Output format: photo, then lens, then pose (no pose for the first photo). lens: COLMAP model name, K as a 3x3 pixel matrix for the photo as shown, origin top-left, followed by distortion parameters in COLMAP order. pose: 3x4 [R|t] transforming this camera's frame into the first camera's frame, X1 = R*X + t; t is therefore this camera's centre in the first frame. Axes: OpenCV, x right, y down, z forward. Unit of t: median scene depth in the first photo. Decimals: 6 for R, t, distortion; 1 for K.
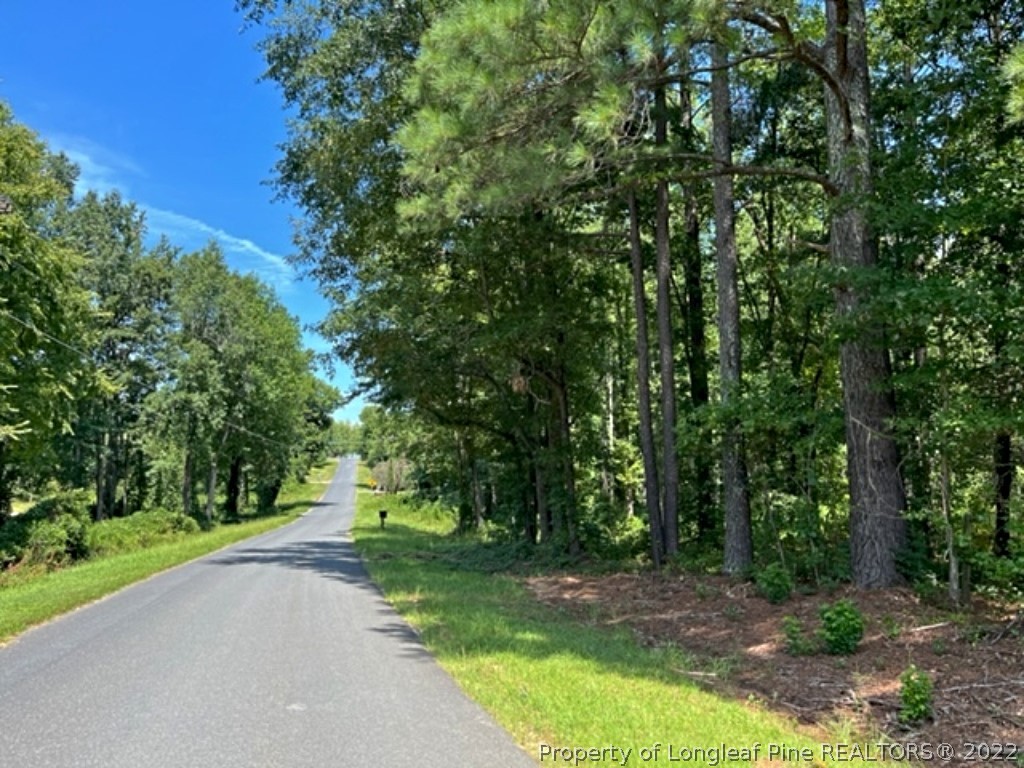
lens RADIAL K [[770.4, 0, 512.0], [0, 770.4, 384.0], [0, 0, 1]] dist [0.006527, 0.001375]
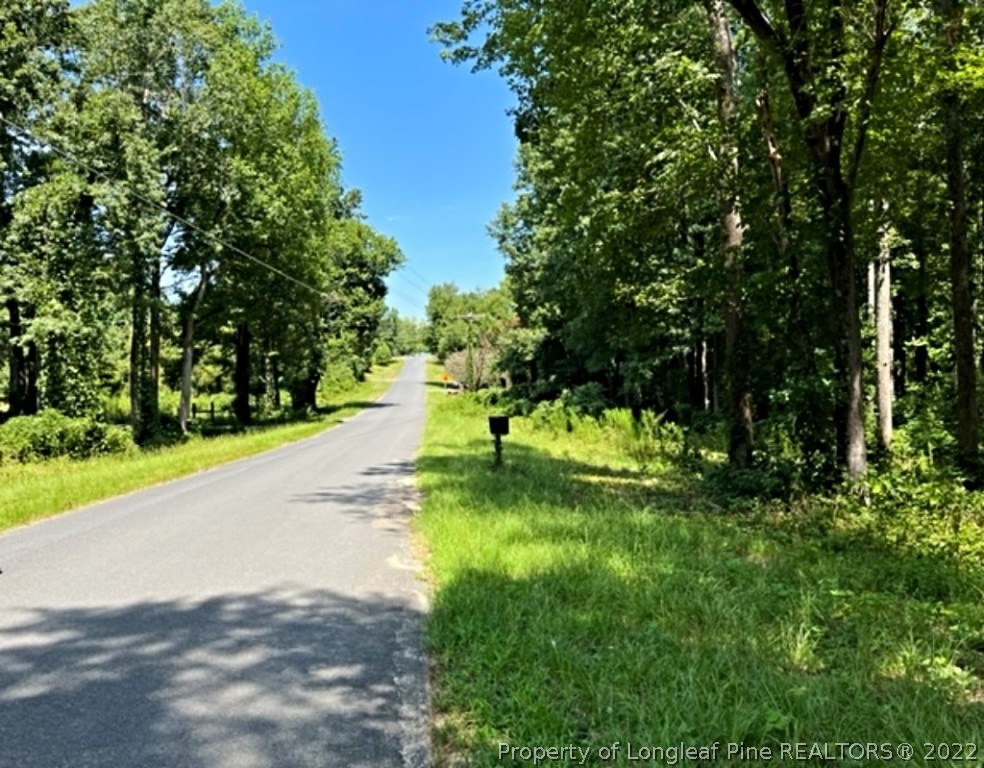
lens RADIAL K [[783.3, 0, 492.0], [0, 783.3, 384.0], [0, 0, 1]] dist [-0.001762, -0.002837]
pose [[0.993649, -0.006441, -0.112336, -0.064190], [0.020480, 0.992037, 0.124268, 0.051333], [0.110641, -0.125780, 0.985869, 0.315362]]
